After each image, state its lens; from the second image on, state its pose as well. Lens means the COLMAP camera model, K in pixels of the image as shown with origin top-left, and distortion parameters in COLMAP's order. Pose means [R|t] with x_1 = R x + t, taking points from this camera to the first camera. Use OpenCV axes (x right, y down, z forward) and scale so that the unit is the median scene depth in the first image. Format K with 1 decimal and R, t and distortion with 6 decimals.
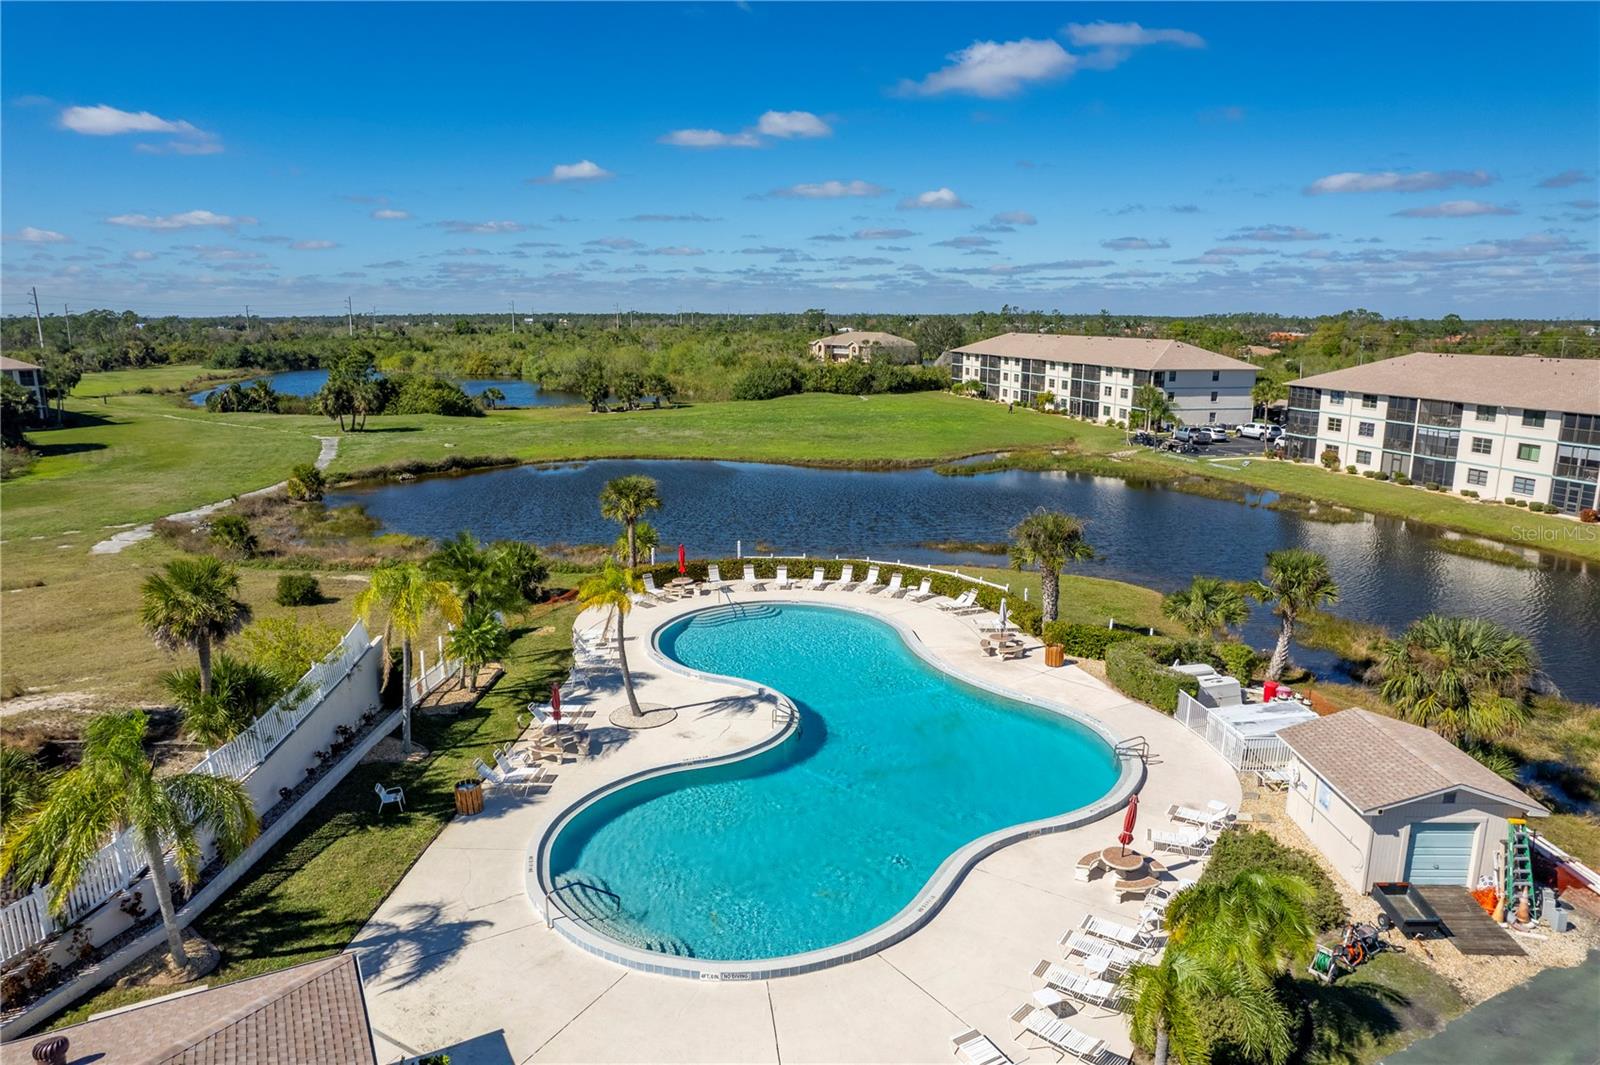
lens RADIAL K [[1028.9, 0, 797.4], [0, 1028.9, 534.1], [0, 0, 1]] dist [-0.078010, 0.065694]
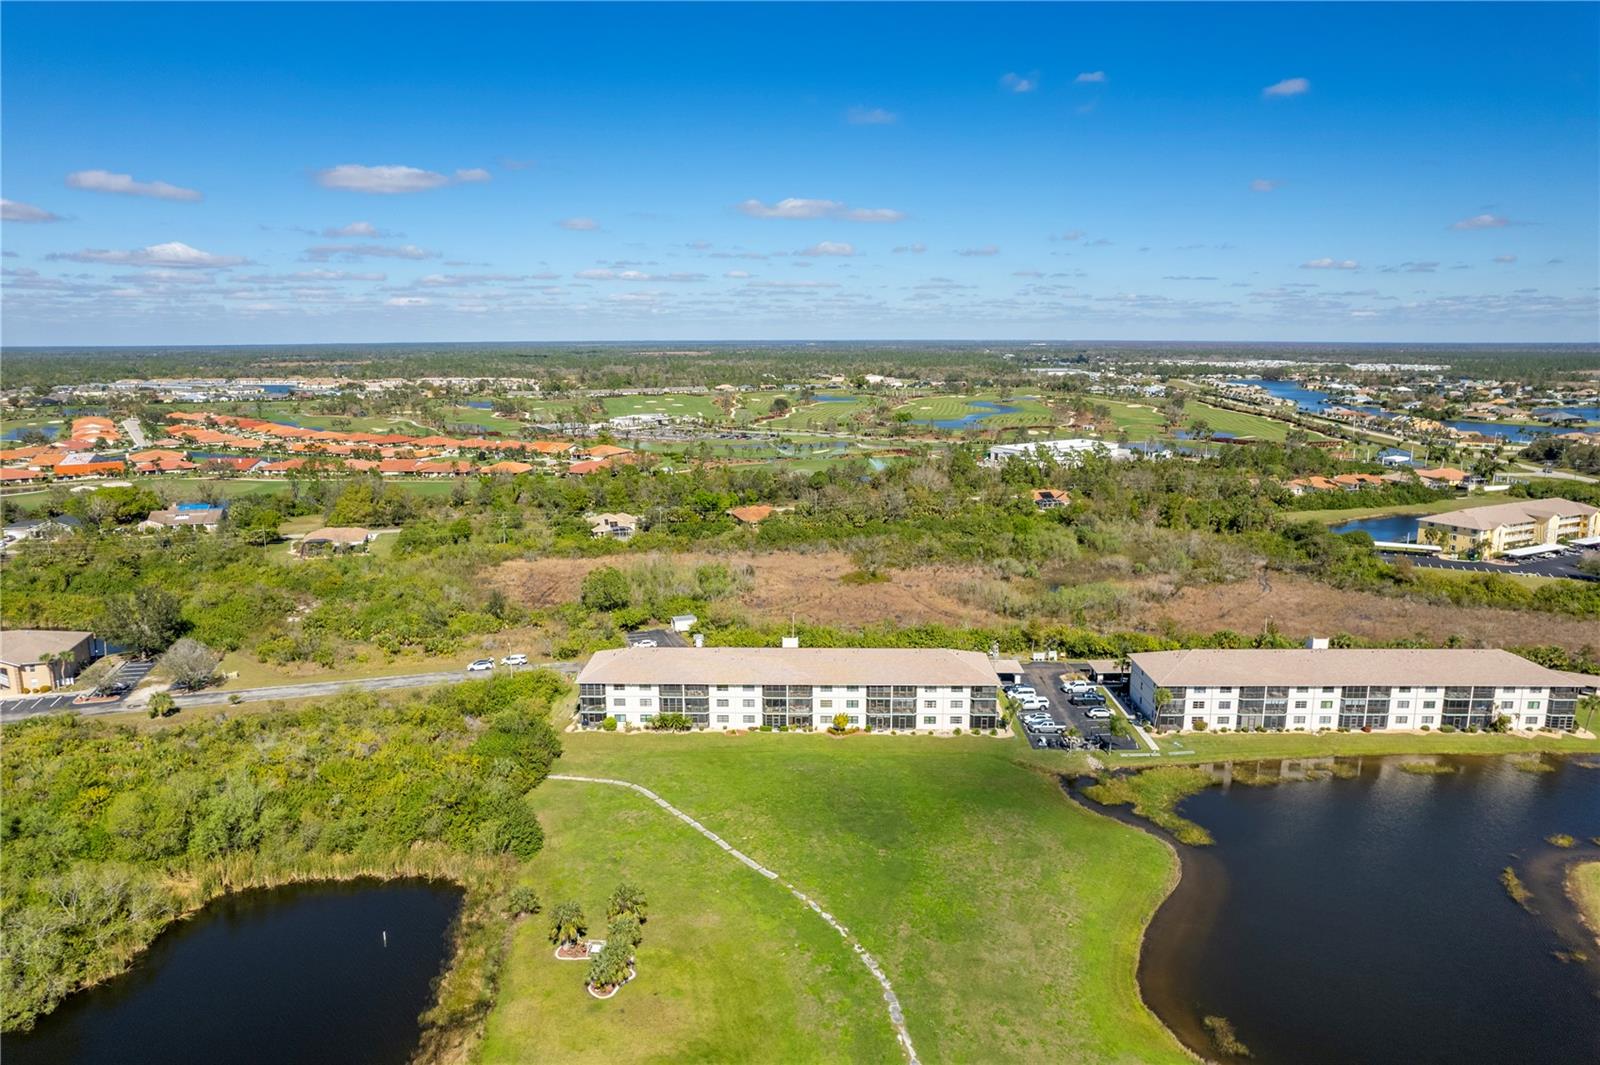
lens RADIAL K [[1028.9, 0, 797.4], [0, 1028.9, 534.1], [0, 0, 1]] dist [-0.078010, 0.065694]
pose [[0.244286, -0.189004, 0.951105, -1.124312], [0.203367, 0.968995, 0.140325, -0.723214], [-0.948138, 0.159144, 0.275150, 1.084566]]
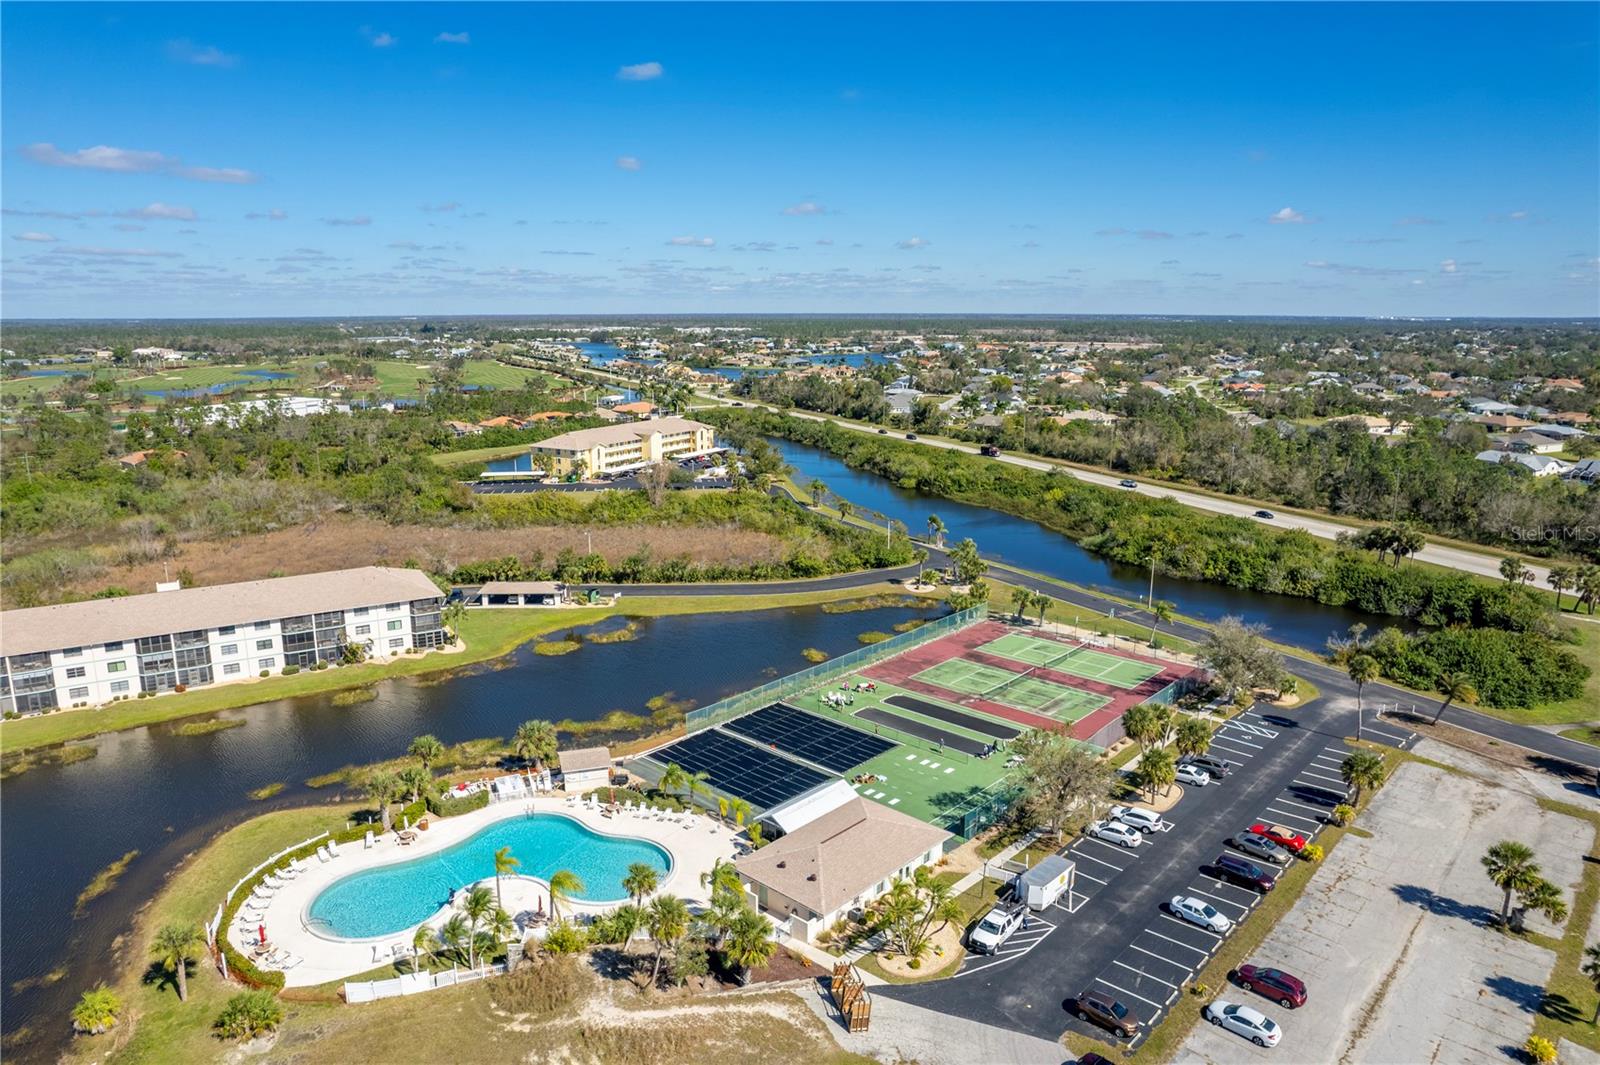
lens RADIAL K [[1028.9, 0, 797.4], [0, 1028.9, 534.1], [0, 0, 1]] dist [-0.078010, 0.065694]
pose [[-0.330845, -0.207487, 0.920593, -0.817046], [0.191097, 0.940588, 0.280670, -0.402240], [-0.924134, 0.268780, -0.271539, 0.291623]]
